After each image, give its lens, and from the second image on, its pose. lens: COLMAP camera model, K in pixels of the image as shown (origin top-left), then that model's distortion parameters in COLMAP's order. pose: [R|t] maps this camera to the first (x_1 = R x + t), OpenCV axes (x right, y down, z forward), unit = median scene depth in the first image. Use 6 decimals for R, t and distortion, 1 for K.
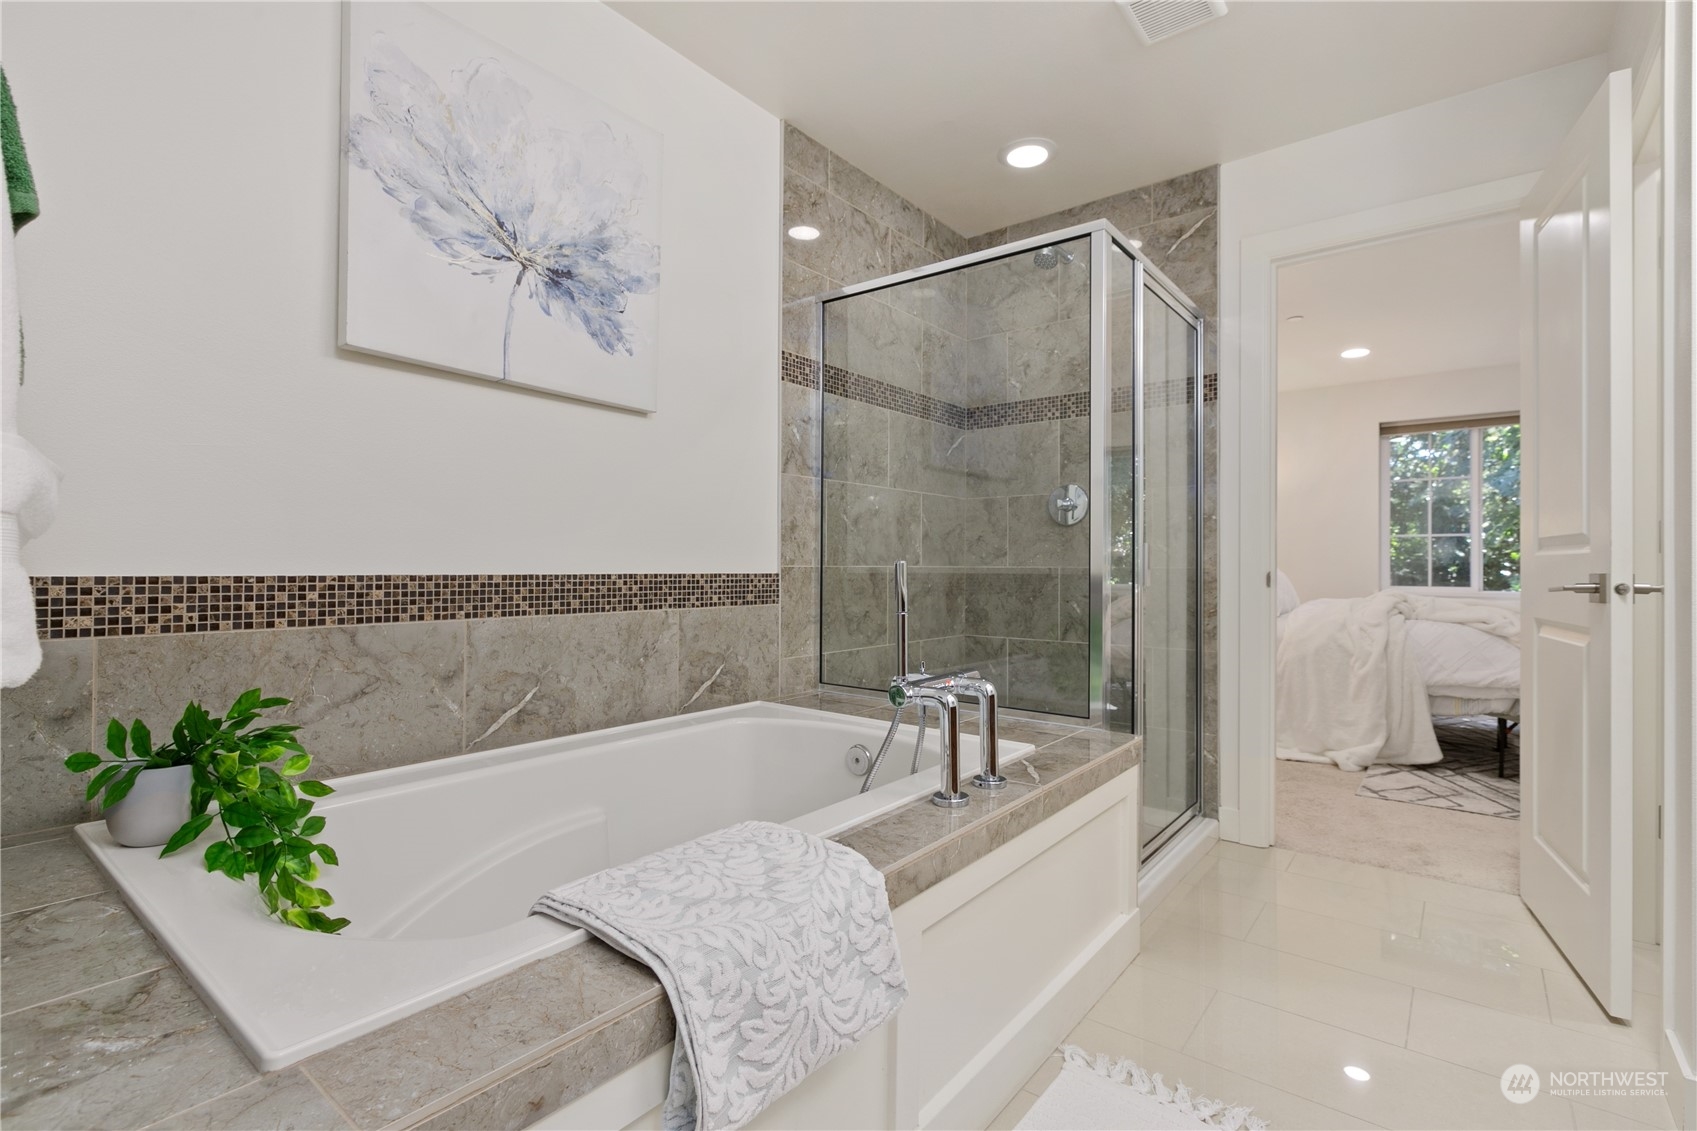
lens RADIAL K [[767.8, 0, 848.0], [0, 767.8, 564.9], [0, 0, 1]] dist [0.001115, -0.000351]
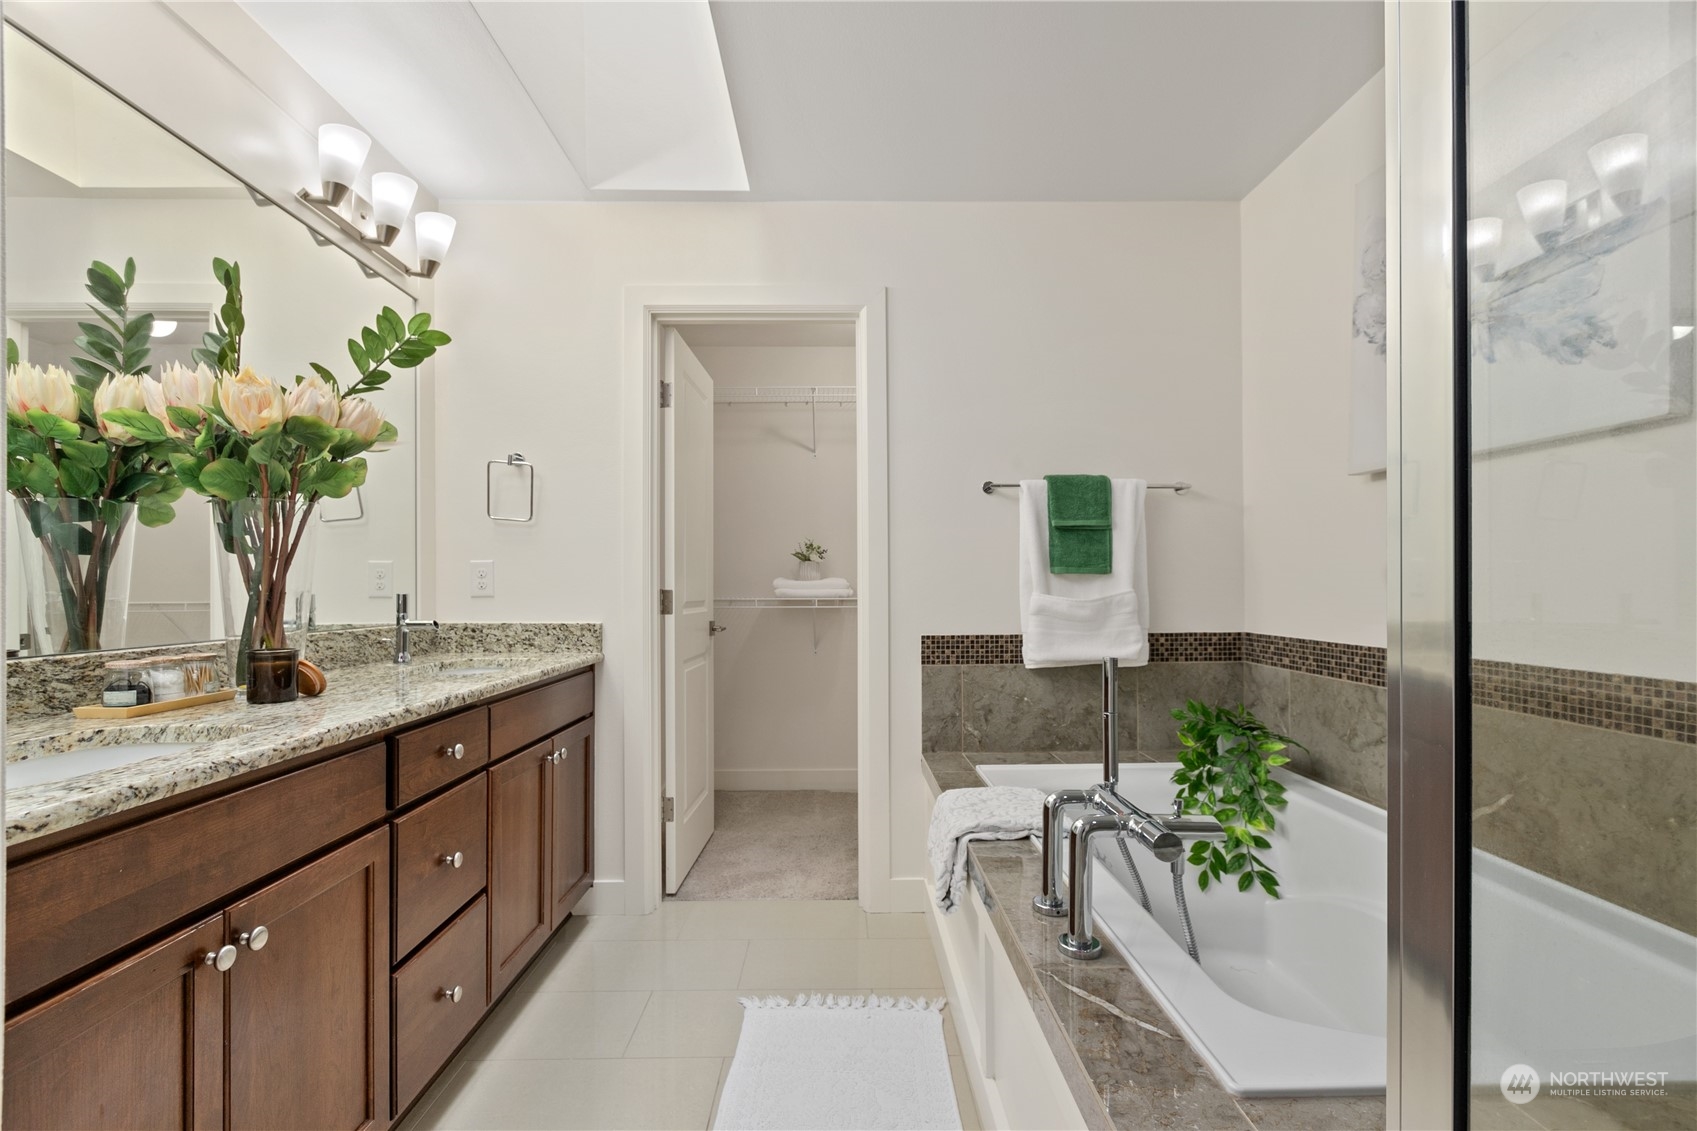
lens RADIAL K [[767.8, 0, 846.0], [0, 767.8, 575.9], [0, 0, 1]] dist [0.001115, -0.000351]
pose [[-0.770601, -0.012462, -0.637196, 0.725085], [-0.002537, 0.999861, -0.016487, -0.069561], [0.637312, -0.011088, -0.770526, 1.203251]]
